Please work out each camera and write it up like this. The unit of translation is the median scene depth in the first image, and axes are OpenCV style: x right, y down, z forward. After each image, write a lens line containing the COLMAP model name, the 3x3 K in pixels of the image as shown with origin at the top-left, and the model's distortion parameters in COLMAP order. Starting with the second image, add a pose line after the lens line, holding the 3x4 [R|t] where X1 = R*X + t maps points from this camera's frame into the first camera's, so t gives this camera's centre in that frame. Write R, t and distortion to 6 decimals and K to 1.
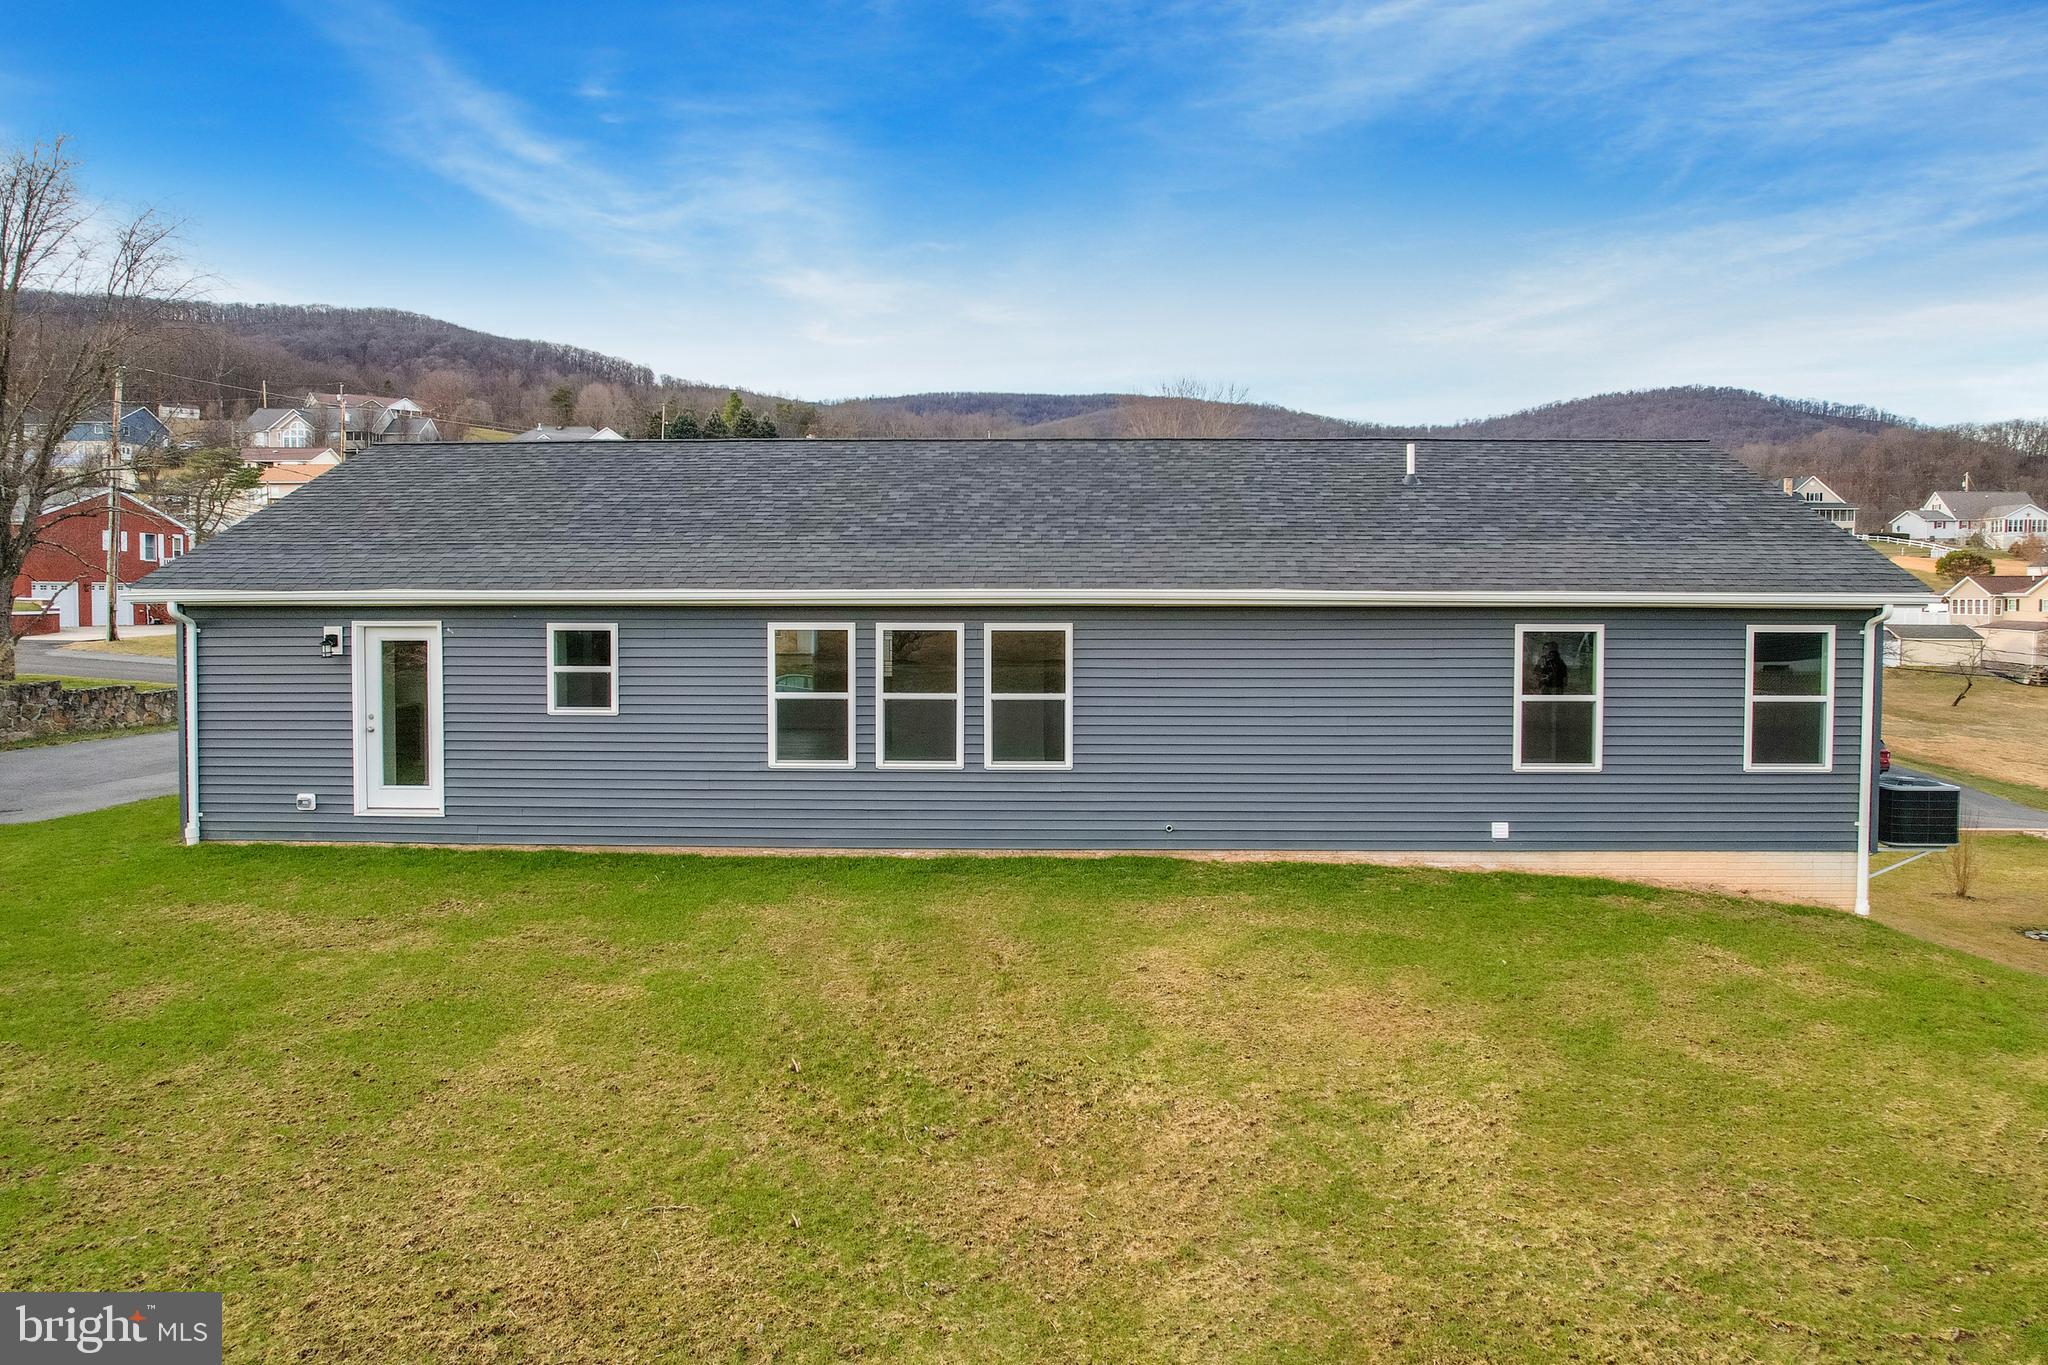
lens RADIAL K [[1331.3, 0, 1029.2], [0, 1331.3, 640.9], [0, 0, 1]] dist [-0.071520, 0.064884]
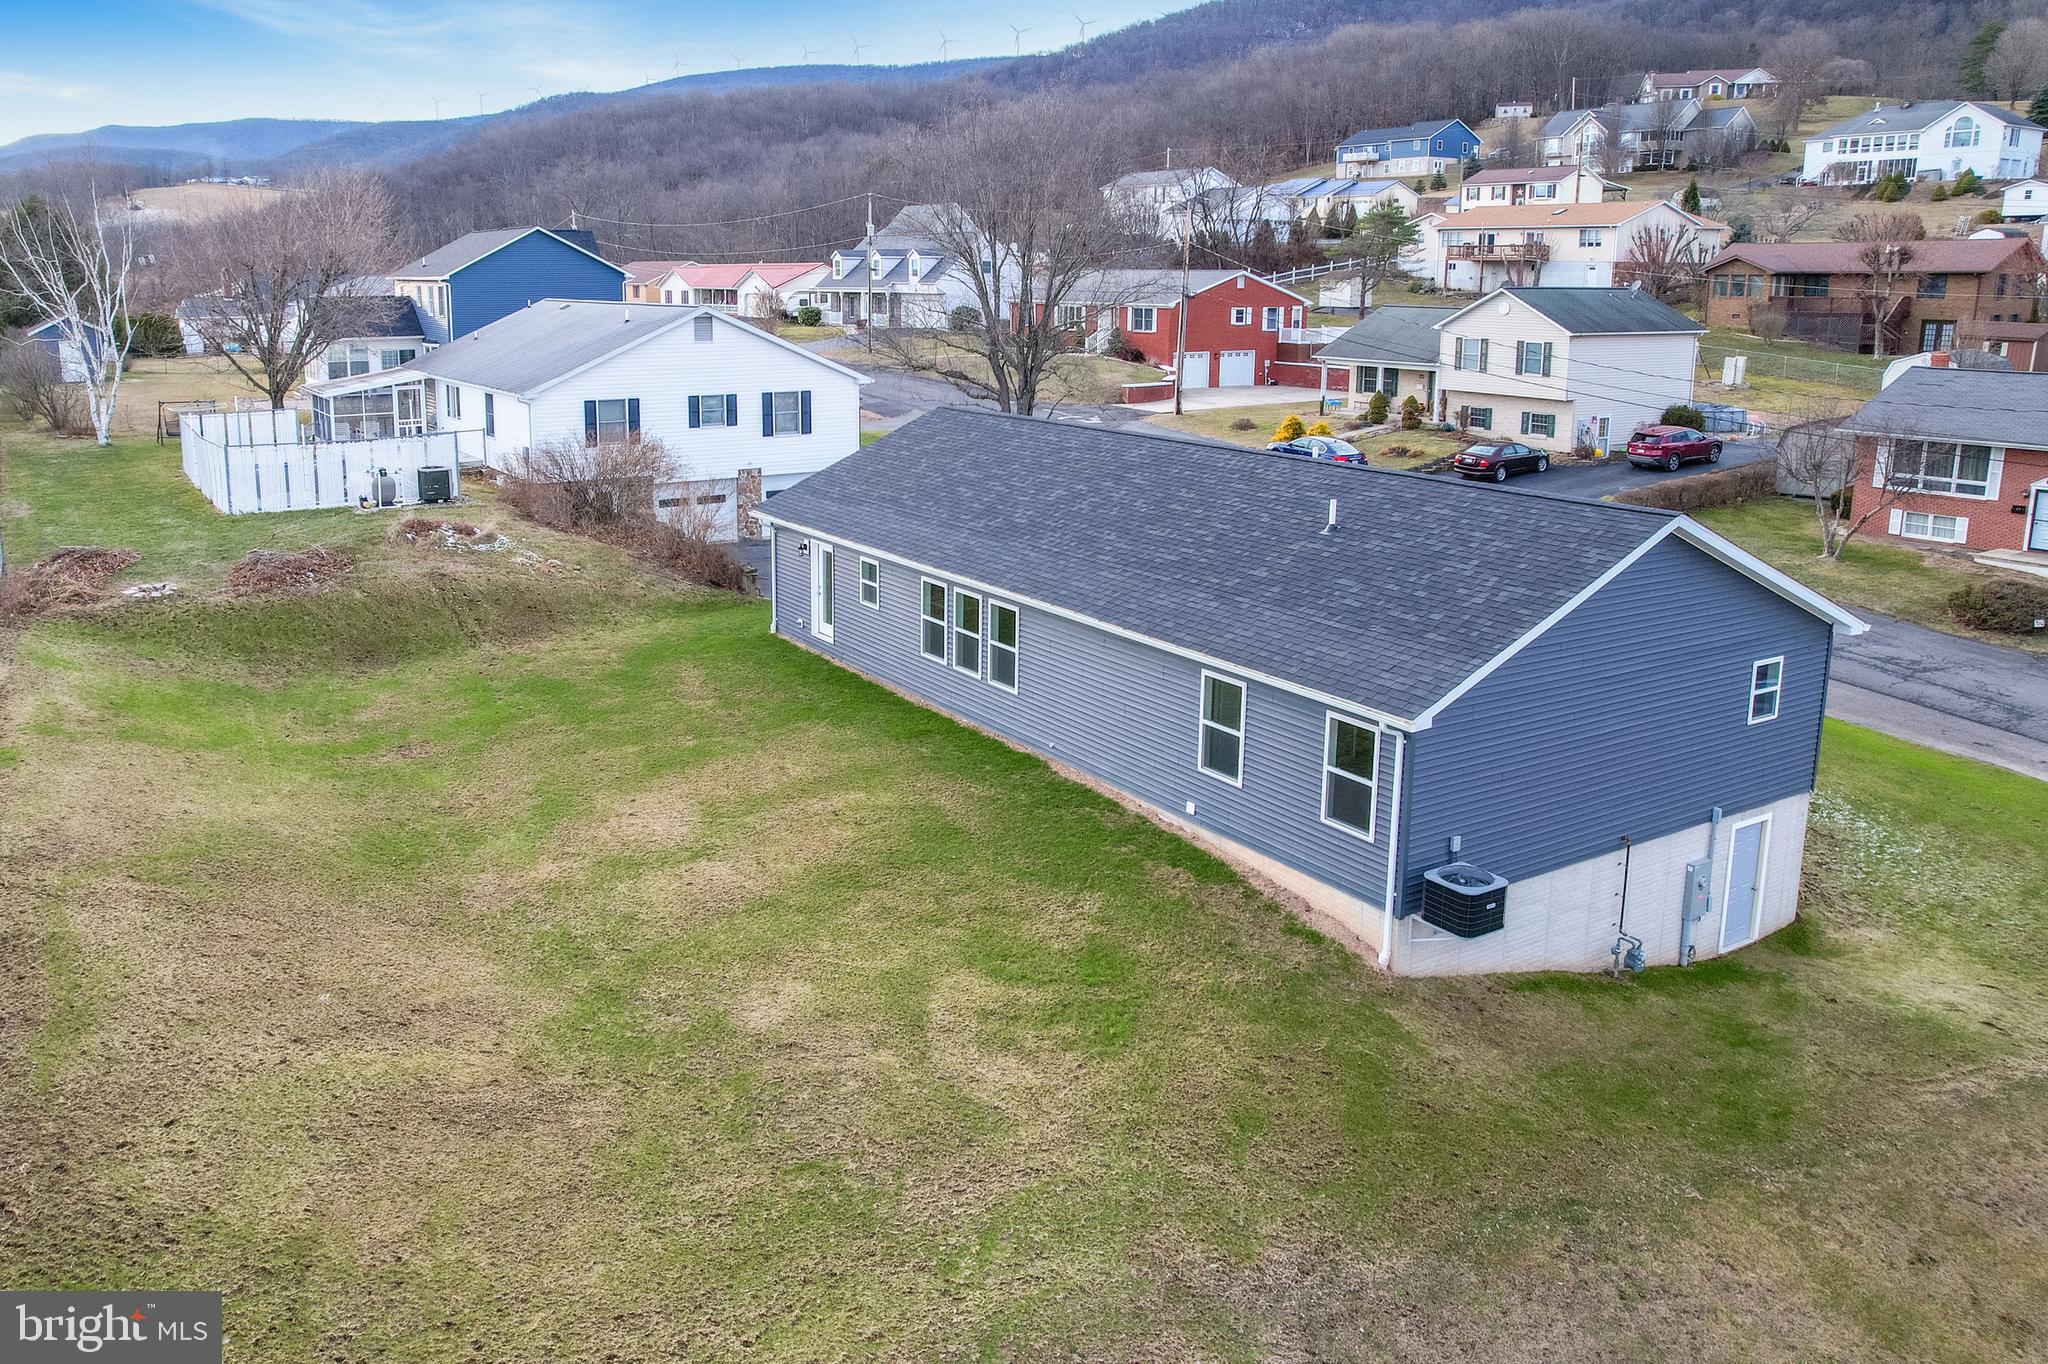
lens RADIAL K [[1527.4, 0, 1000.4], [0, 1527.4, 629.7], [0, 0, 1]] dist [-0.067669, 0.055414]
pose [[0.574503, 0.196637, -0.794531, 1.483458], [-0.032984, 0.975487, 0.217572, -0.386142], [0.817837, -0.098789, 0.566906, -0.067944]]
